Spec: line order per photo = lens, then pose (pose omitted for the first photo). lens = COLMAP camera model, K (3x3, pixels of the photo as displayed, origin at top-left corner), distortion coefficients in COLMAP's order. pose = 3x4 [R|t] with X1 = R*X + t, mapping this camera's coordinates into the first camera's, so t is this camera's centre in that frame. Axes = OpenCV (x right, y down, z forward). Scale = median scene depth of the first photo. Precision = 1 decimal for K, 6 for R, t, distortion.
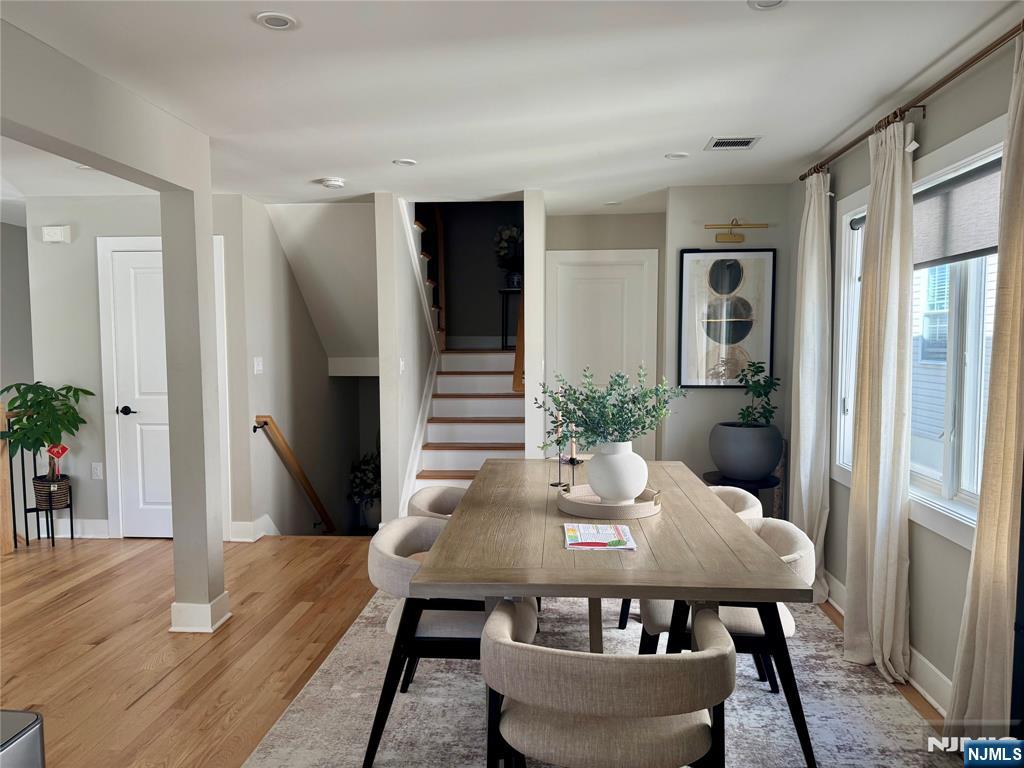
lens RADIAL K [[718.7, 0, 514.5], [0, 718.7, 388.9], [0, 0, 1]] dist [0.024699, -0.013698]
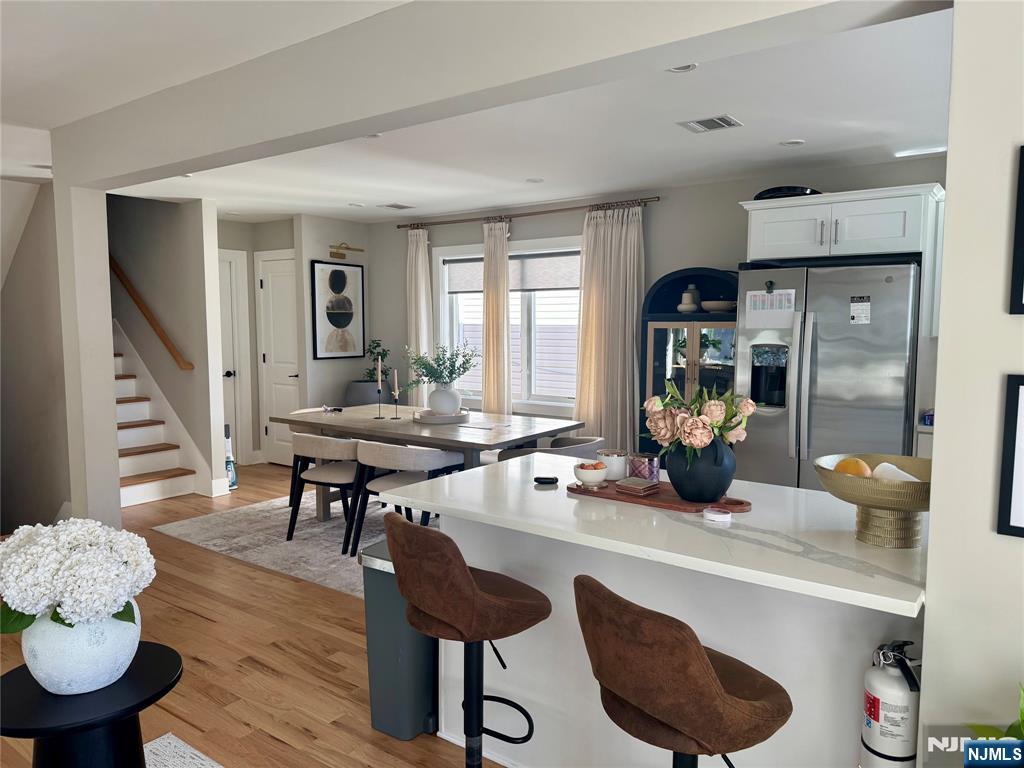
lens RADIAL K [[718.7, 0, 507.6], [0, 718.7, 380.7], [0, 0, 1]] dist [0.024699, -0.013698]
pose [[0.537971, -0.061697, 0.840703, -0.752658], [0.057495, 0.997681, 0.036426, 0.008999], [-0.841000, 0.028740, 0.540271, -0.060349]]
